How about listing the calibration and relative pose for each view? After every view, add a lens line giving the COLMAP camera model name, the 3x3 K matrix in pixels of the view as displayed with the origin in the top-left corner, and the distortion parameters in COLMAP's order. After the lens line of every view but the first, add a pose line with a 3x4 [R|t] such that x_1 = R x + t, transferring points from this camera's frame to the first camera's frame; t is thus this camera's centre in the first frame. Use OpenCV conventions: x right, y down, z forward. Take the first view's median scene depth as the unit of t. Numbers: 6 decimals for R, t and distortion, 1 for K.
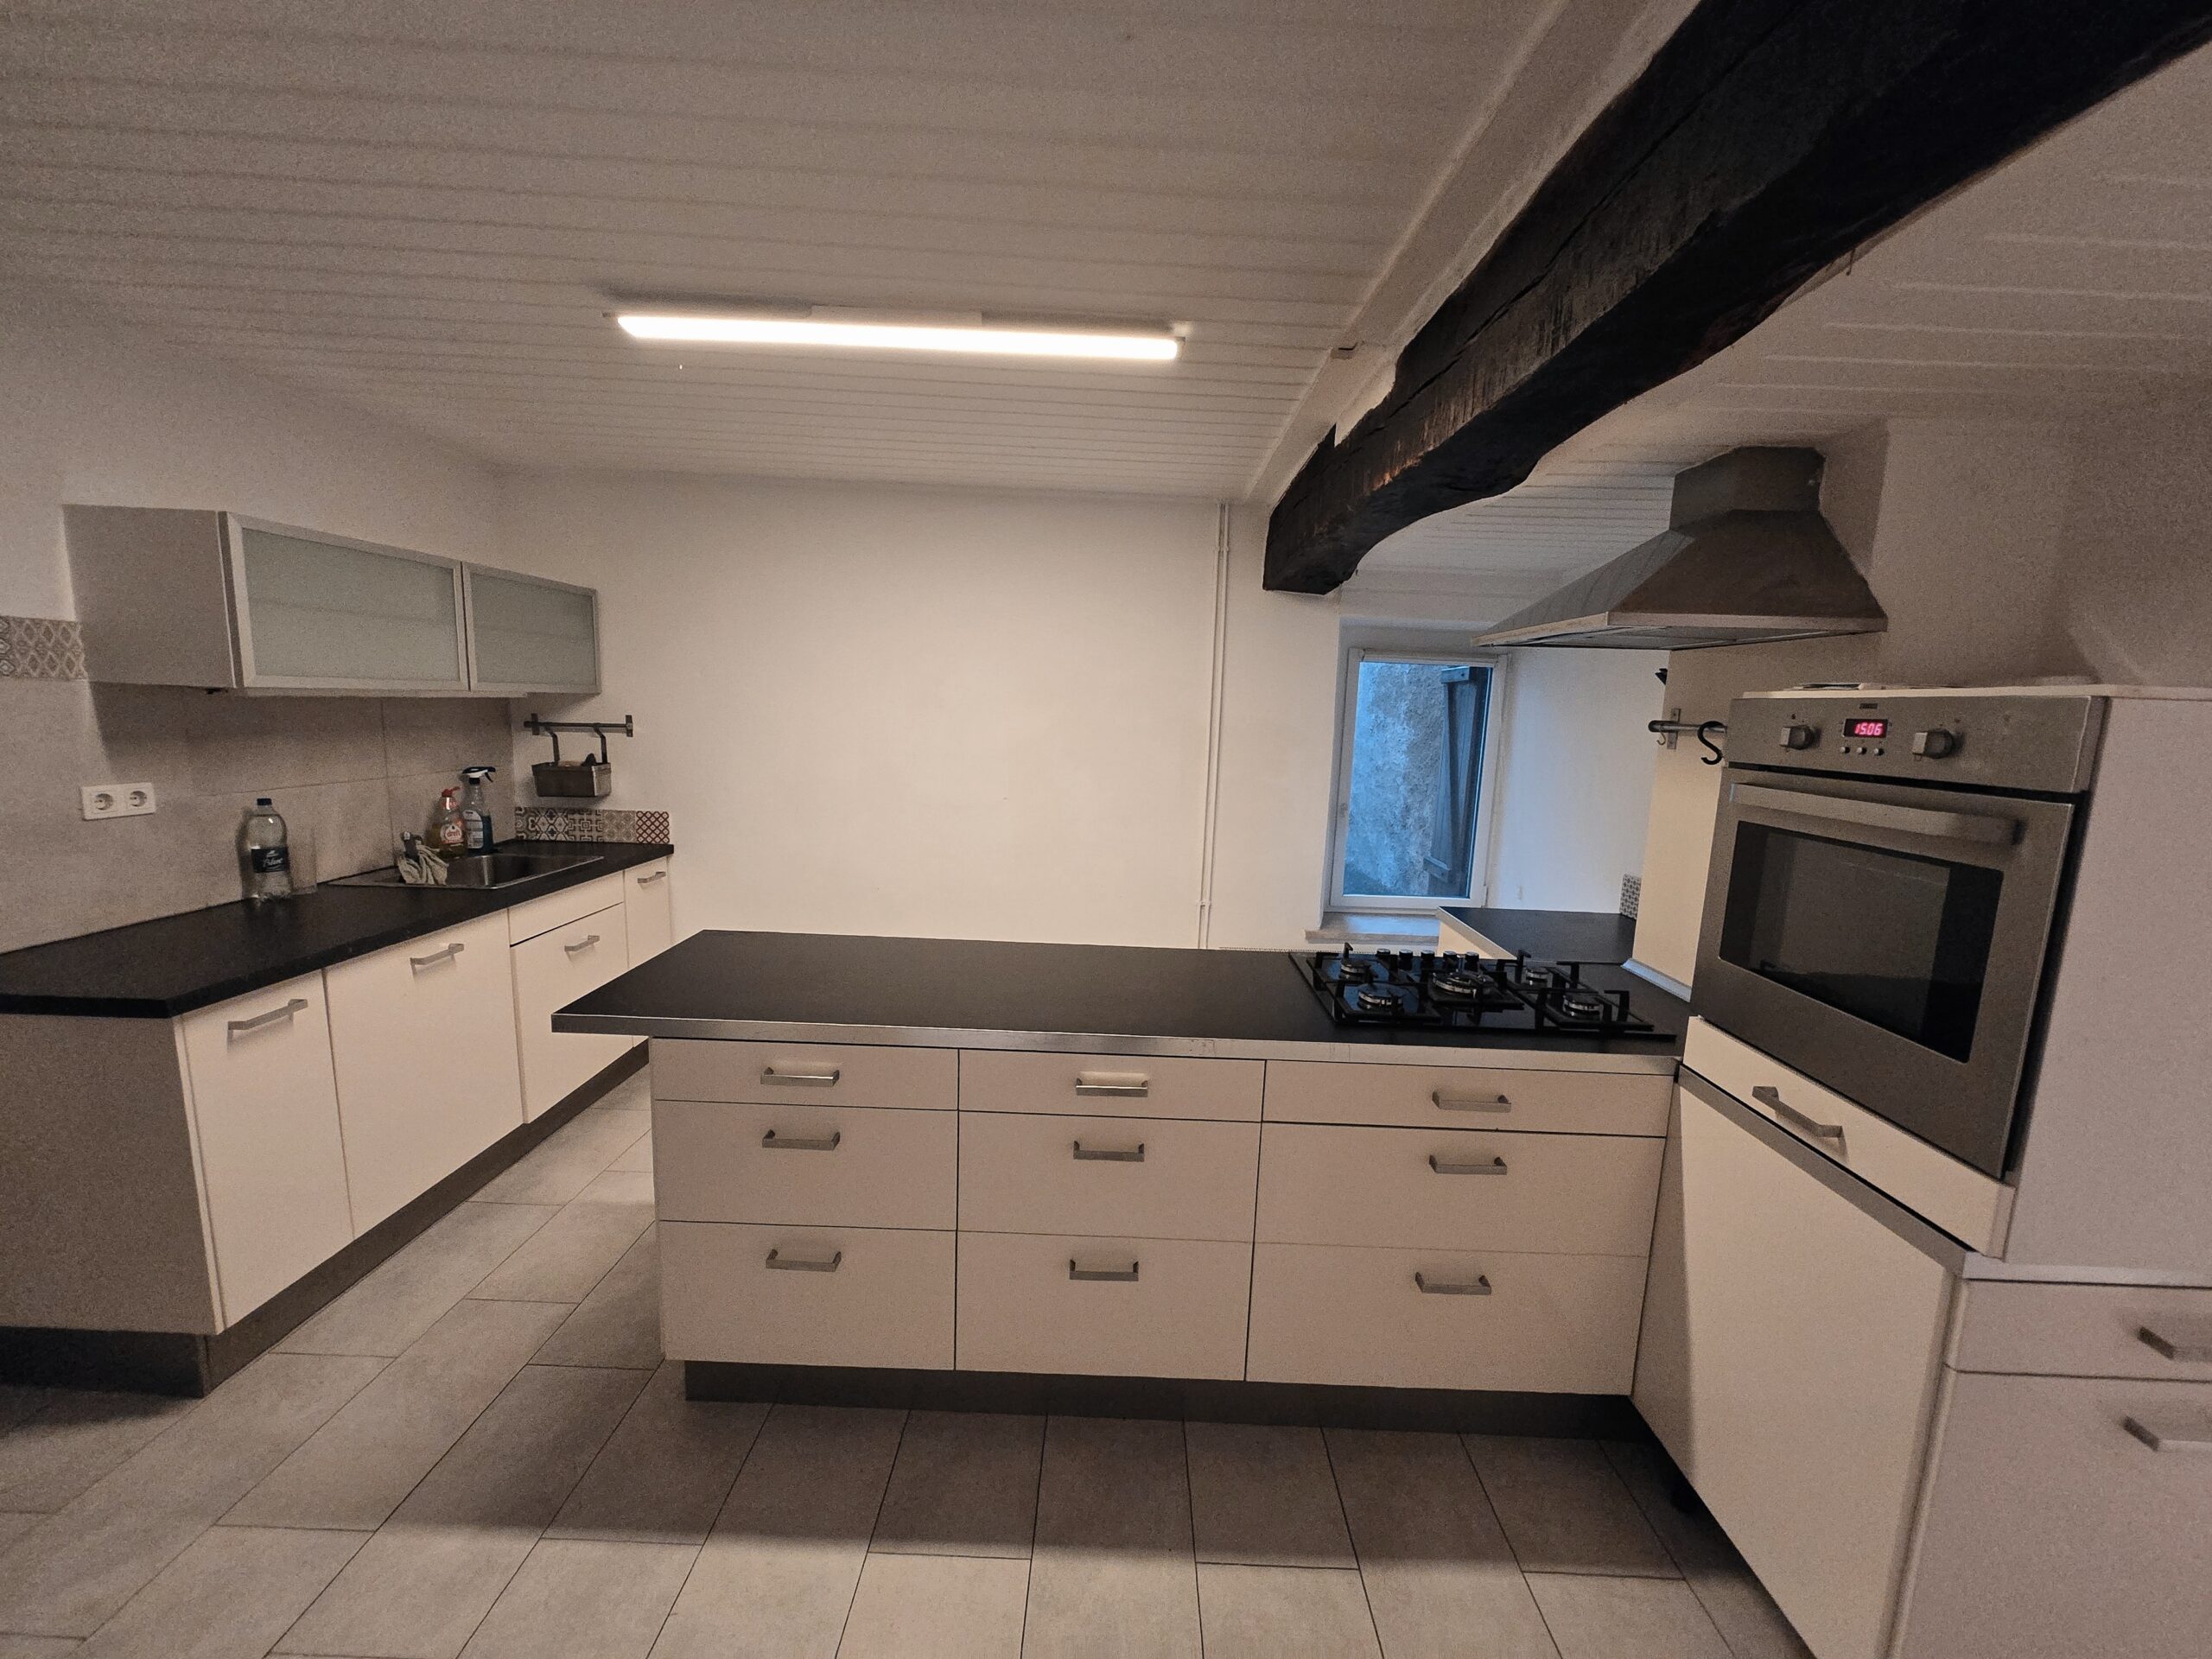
lens RADIAL K [[863.1, 0, 1110.6], [0, 863.1, 830.0], [0, 0, 1]] dist [0.002381, 0.000185]
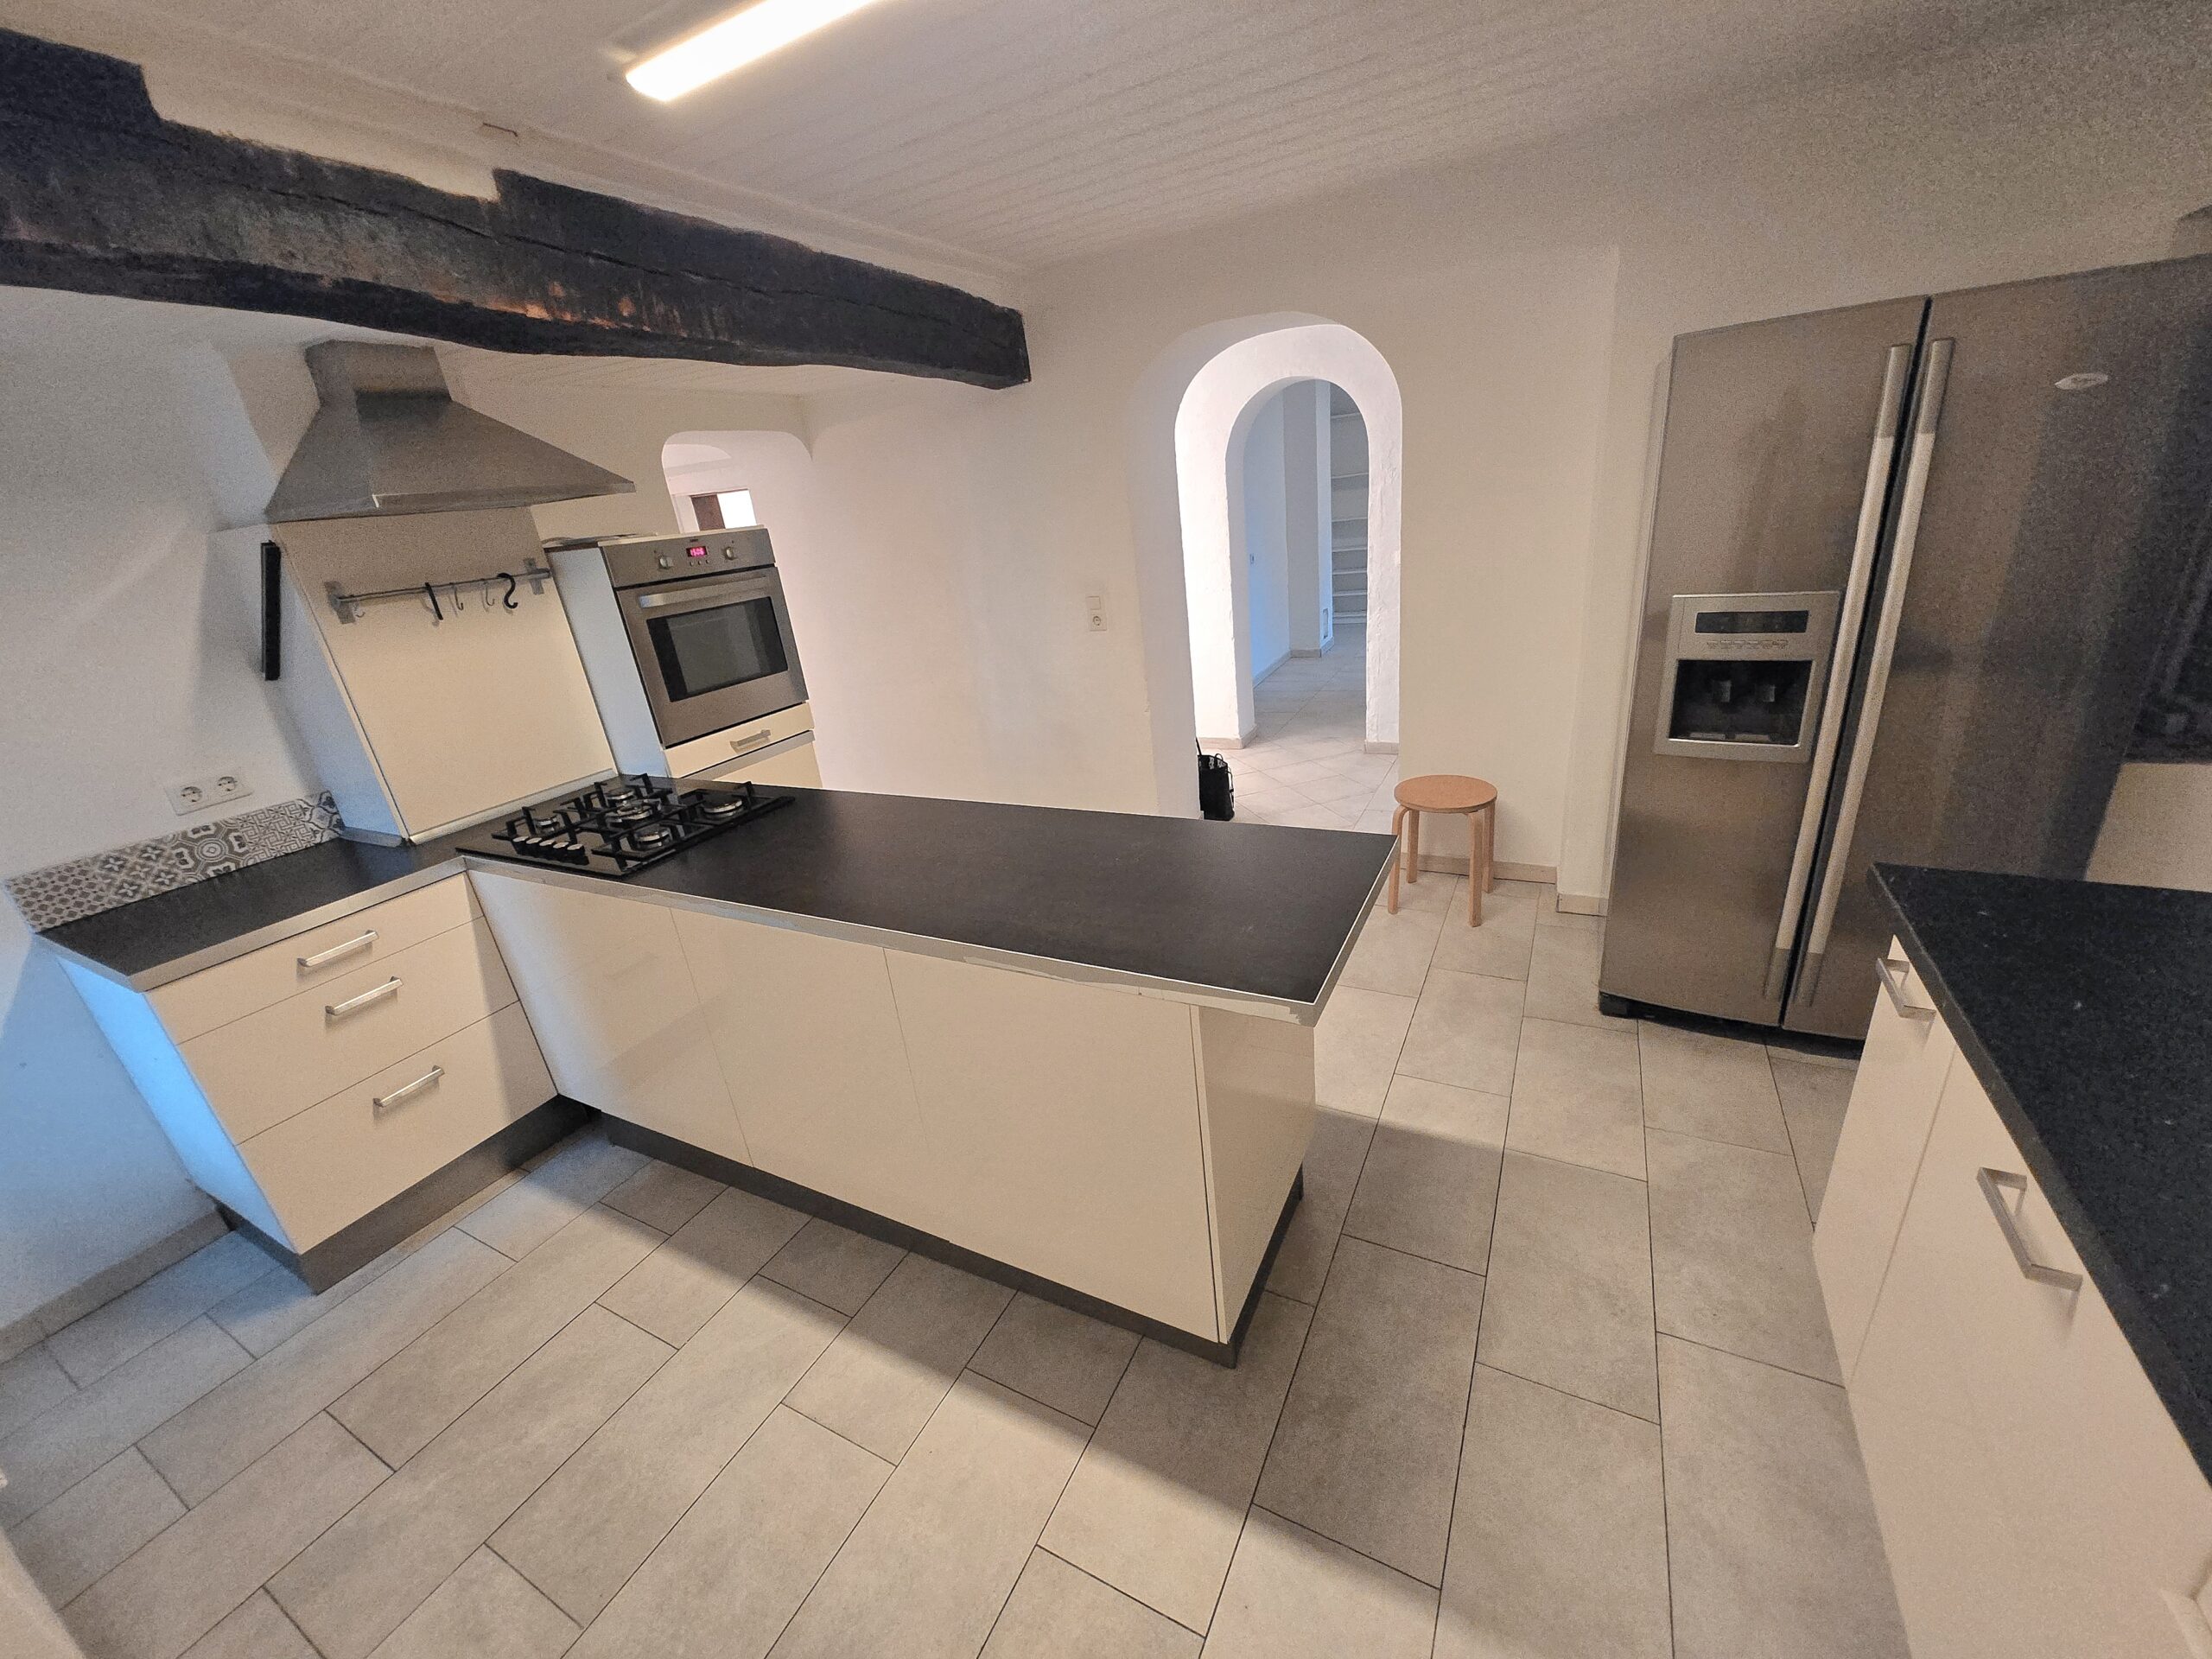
lens RADIAL K [[863.1, 0, 1109.2], [0, 863.1, 827.3], [0, 0, 1]] dist [0.002381, 0.000185]
pose [[-0.892095, -0.108839, 0.438544, -0.853584], [0.135516, 0.861430, 0.489462, -0.359347], [-0.431047, 0.496077, -0.753728, 2.062245]]
